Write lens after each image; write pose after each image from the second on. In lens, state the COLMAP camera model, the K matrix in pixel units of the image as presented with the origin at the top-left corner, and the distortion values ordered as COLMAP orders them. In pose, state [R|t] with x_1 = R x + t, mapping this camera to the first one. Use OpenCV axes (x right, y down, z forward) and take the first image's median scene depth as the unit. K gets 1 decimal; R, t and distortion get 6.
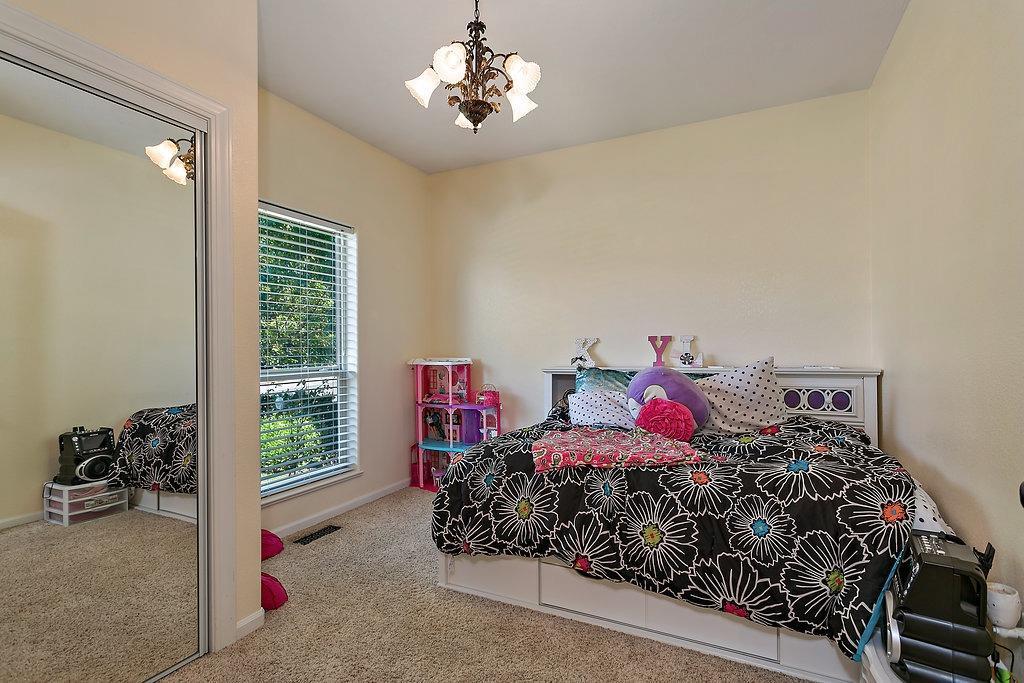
lens RADIAL K [[503.4, 0, 508.4], [0, 503.4, 349.0], [0, 0, 1]] dist [-0.000861, 0.000056]
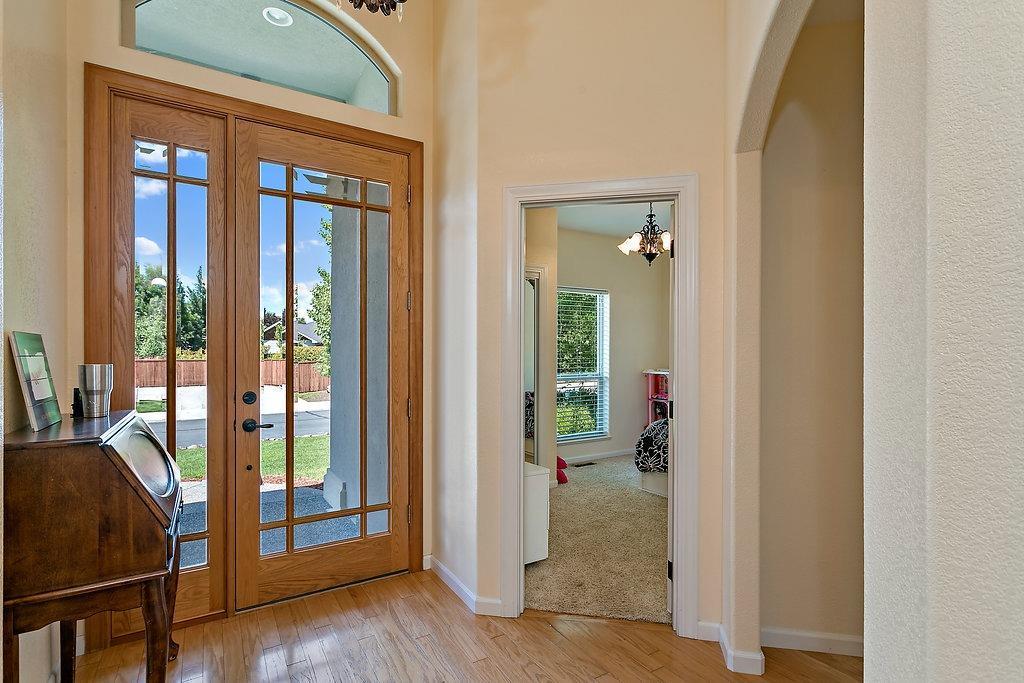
lens RADIAL K [[503.4, 0, 508.4], [0, 503.4, 349.0], [0, 0, 1]] dist [-0.000861, 0.000056]
pose [[0.850687, 0.004026, -0.525657, 0.300338], [-0.007846, 0.999957, -0.005039, -0.037432], [0.525614, 0.008411, 0.850682, -0.611729]]
